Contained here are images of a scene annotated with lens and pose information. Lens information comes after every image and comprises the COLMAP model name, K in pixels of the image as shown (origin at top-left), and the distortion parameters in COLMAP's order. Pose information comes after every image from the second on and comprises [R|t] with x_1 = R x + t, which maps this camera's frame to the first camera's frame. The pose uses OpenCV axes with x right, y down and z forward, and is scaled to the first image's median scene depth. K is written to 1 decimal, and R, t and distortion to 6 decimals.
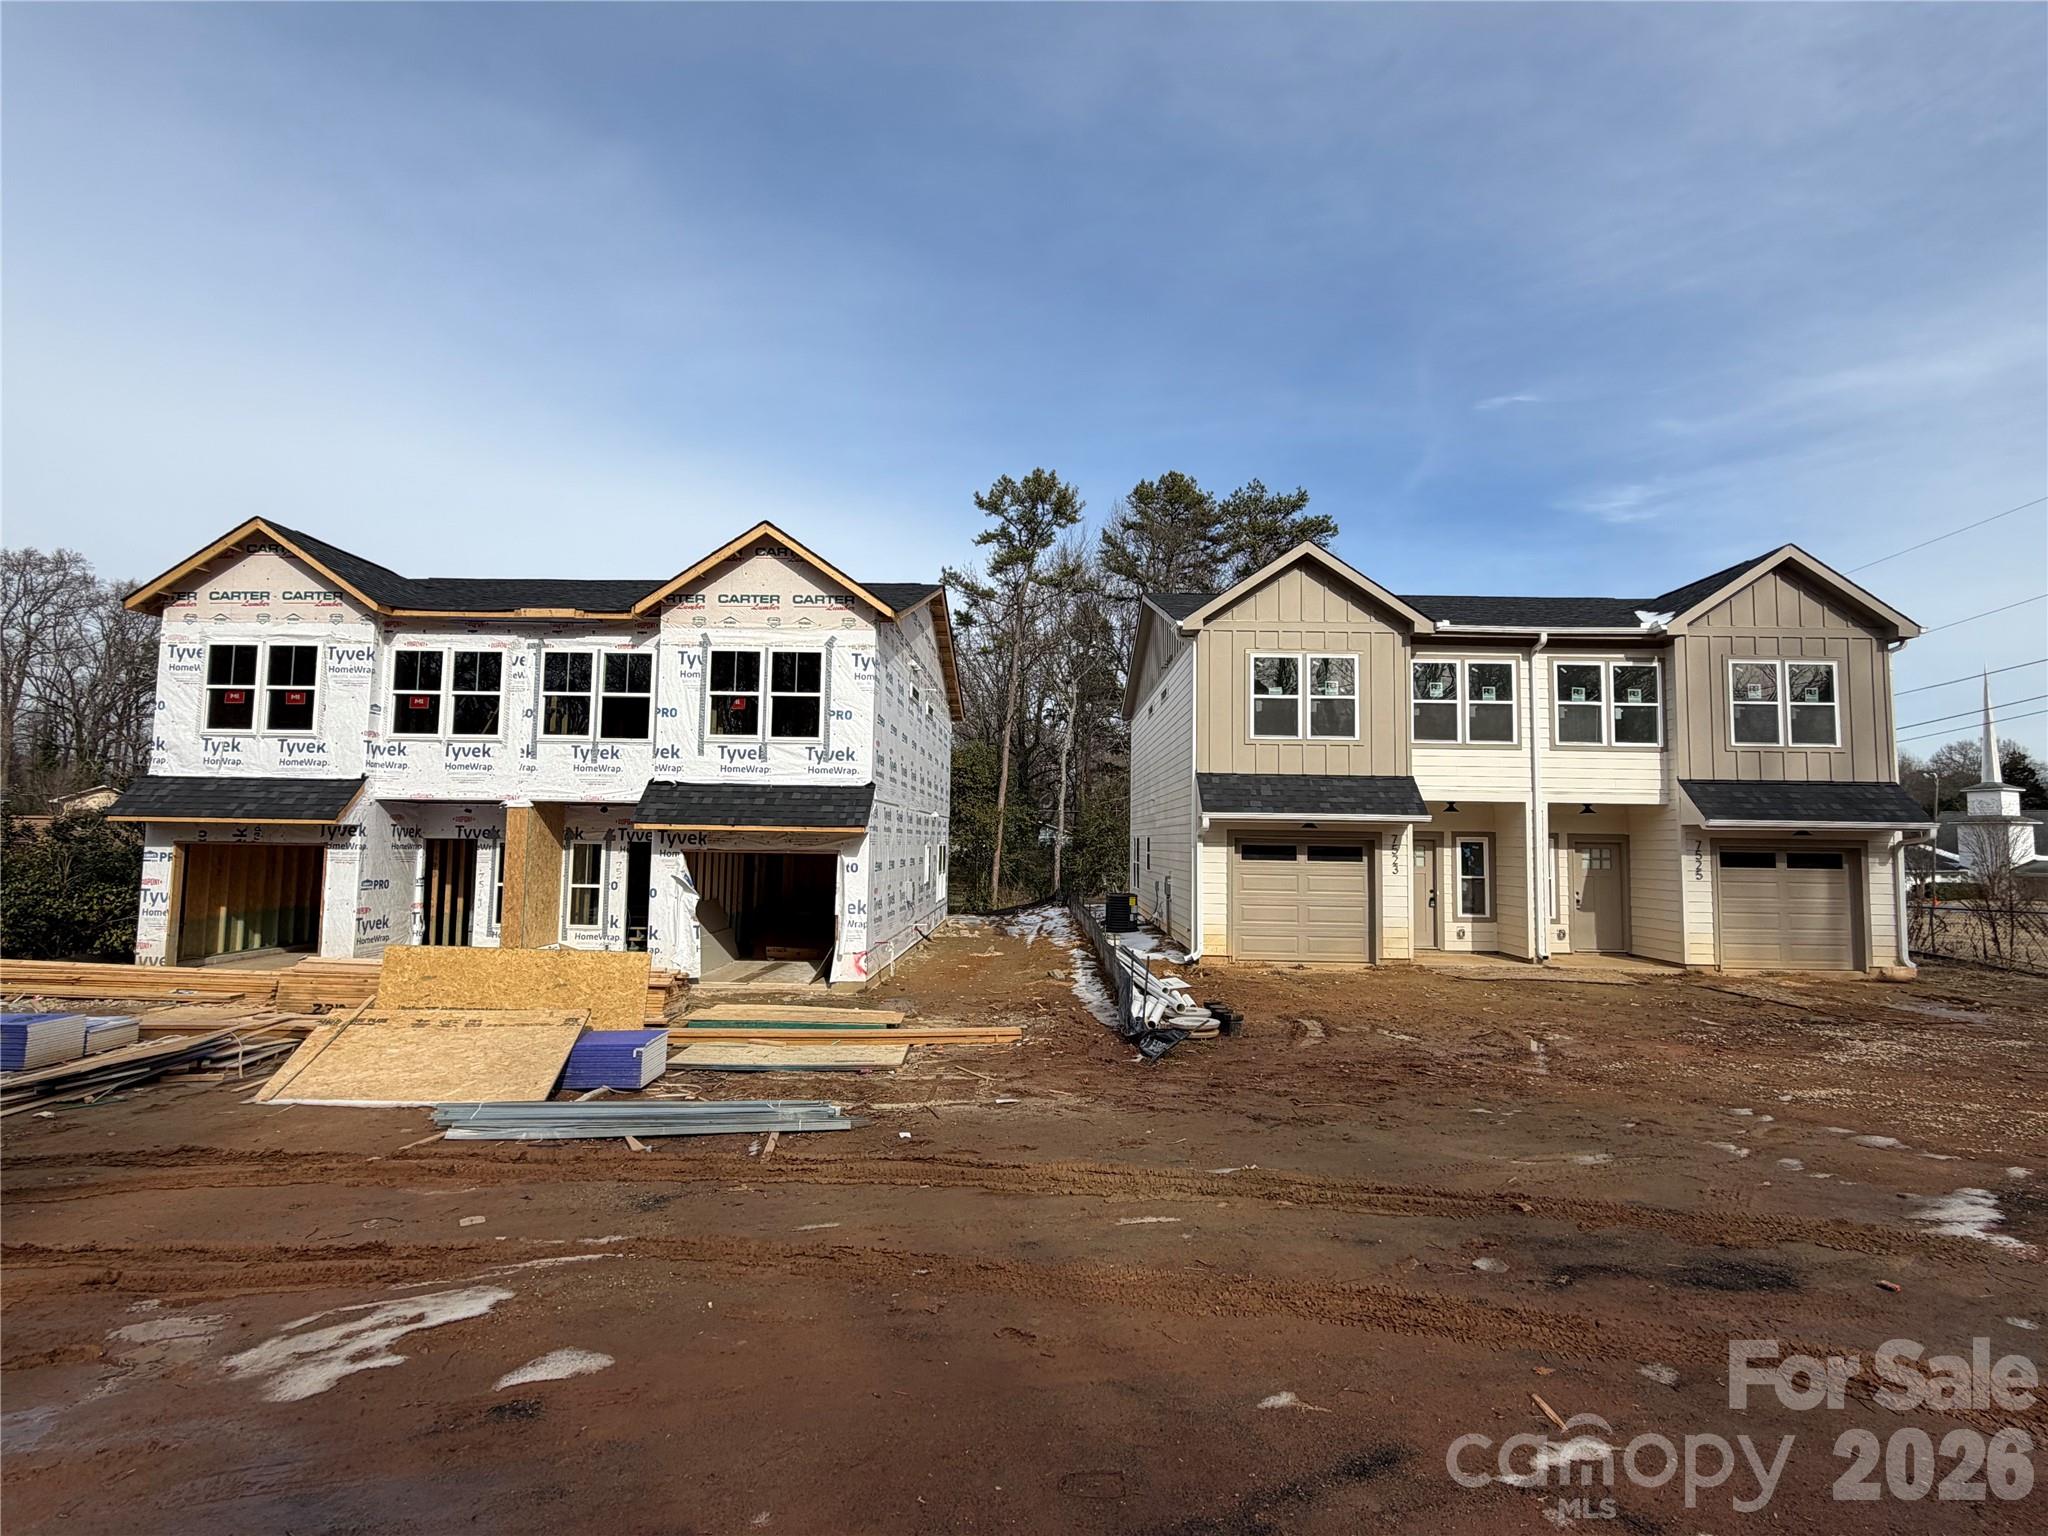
lens RADIAL K [[982.5, 0, 1023.8], [0, 982.5, 801.5], [0, 0, 1]] dist [-0.001057, 0.001081]
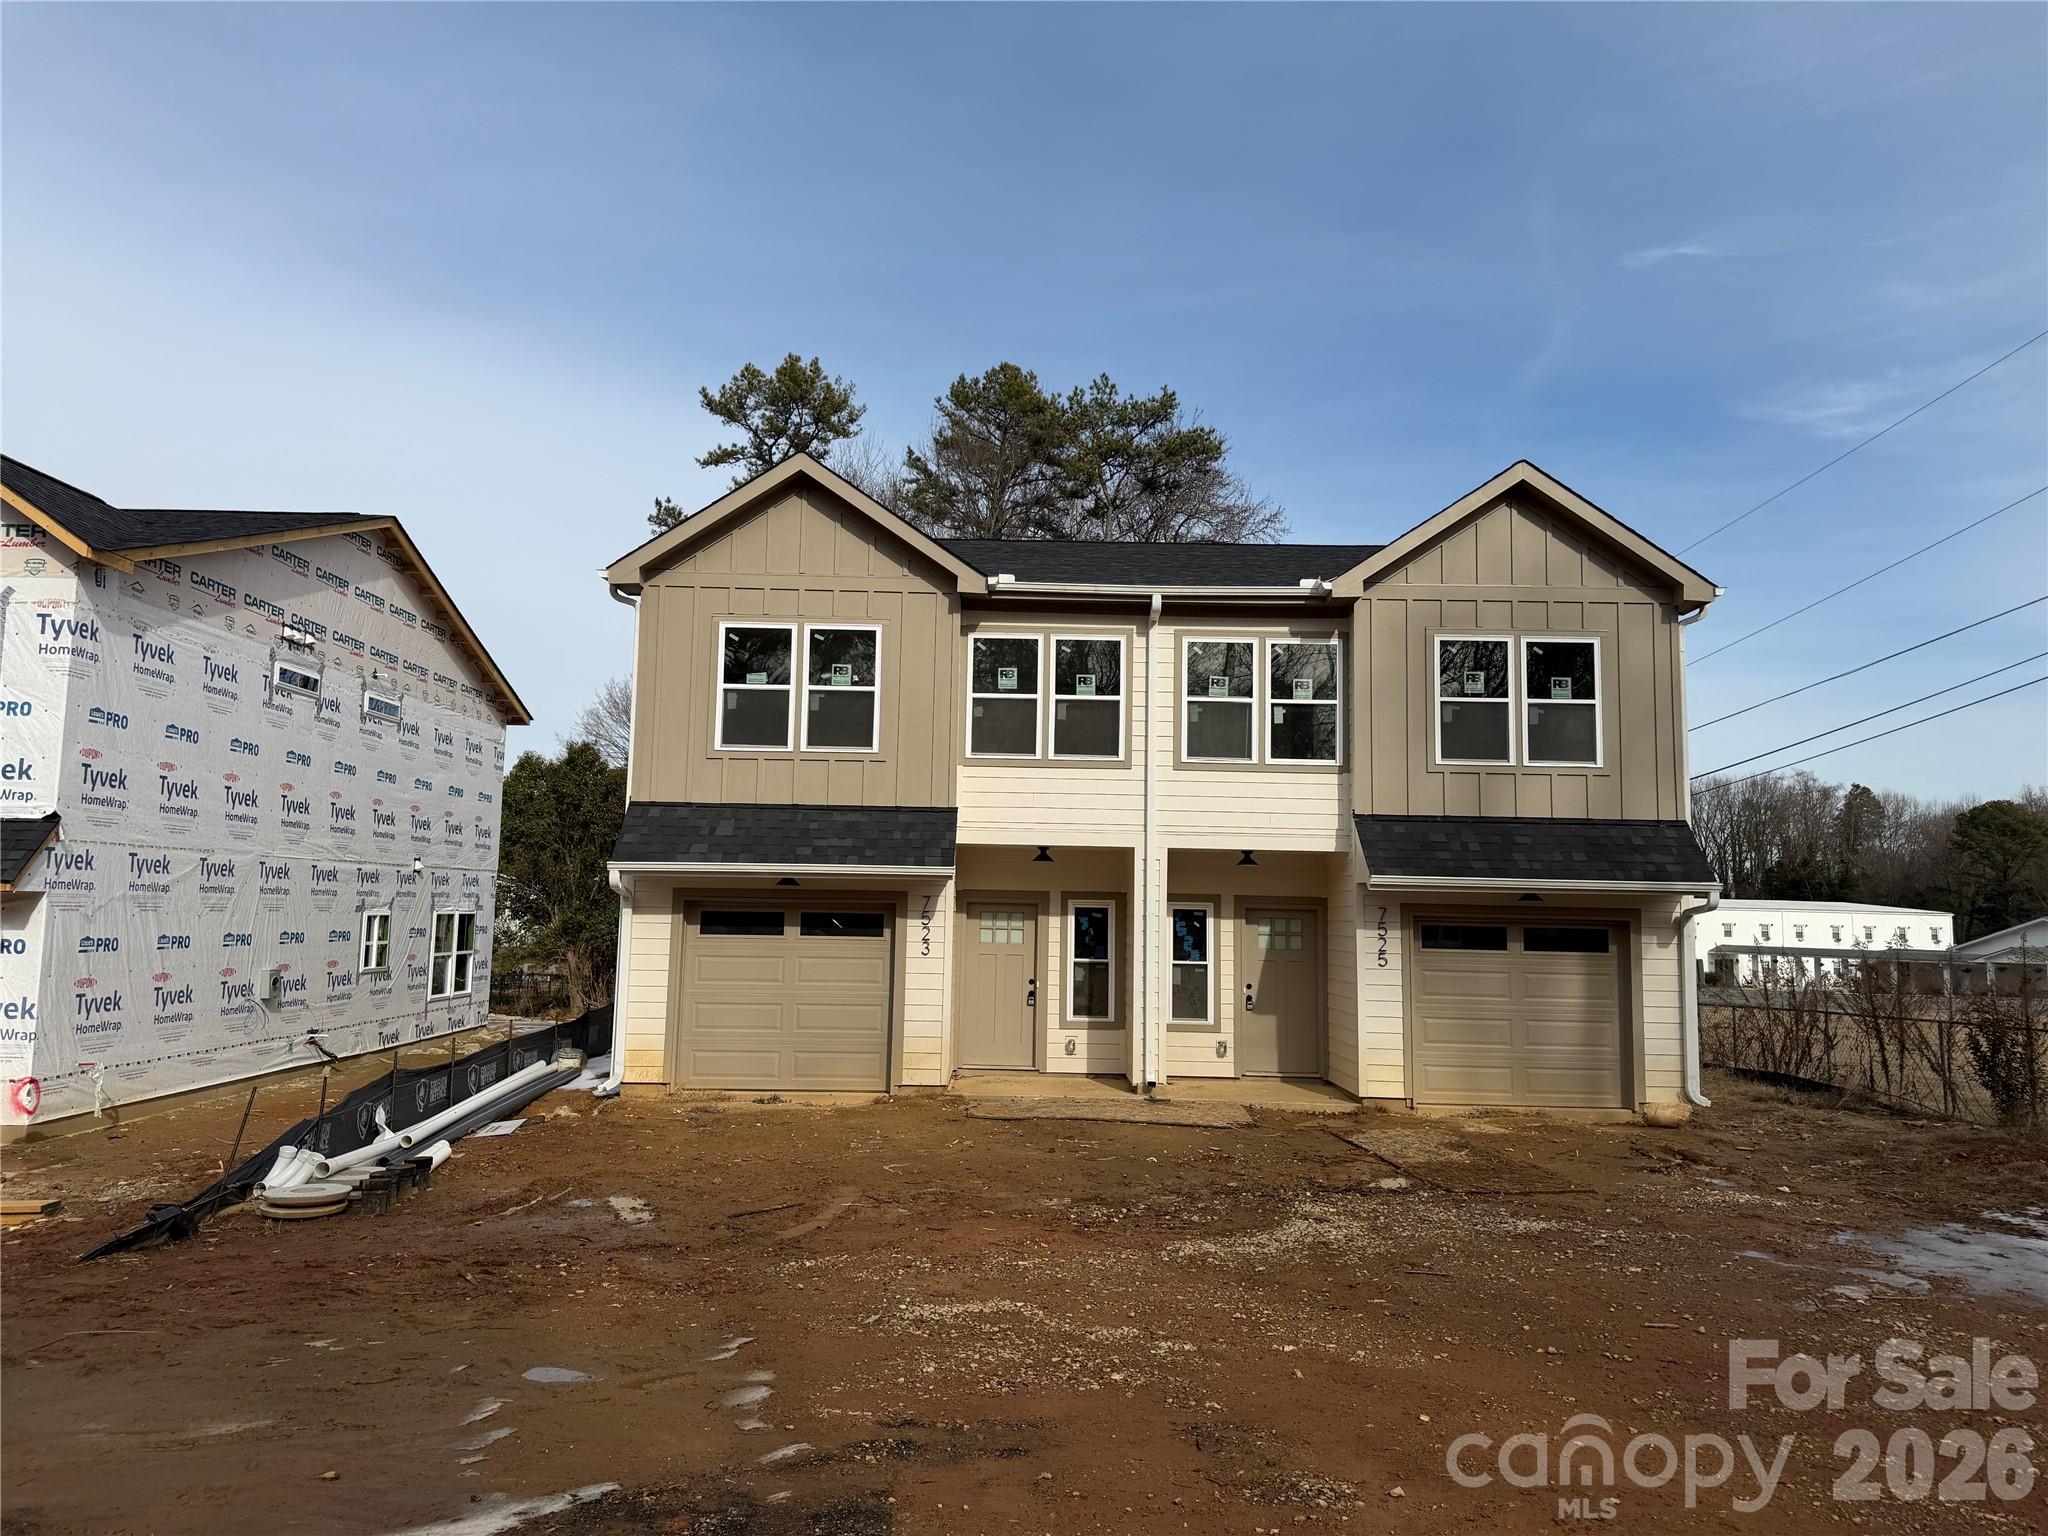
lens RADIAL K [[1435.7, 0, 1028.7], [0, 1435.7, 785.0], [0, 0, 1]] dist [0.073371, -0.007664]
pose [[0.999975, 0.004754, 0.005299, 0.434986], [-0.004521, 0.999063, -0.043051, 0.000657], [-0.005499, 0.043025, 0.999059, 0.027042]]
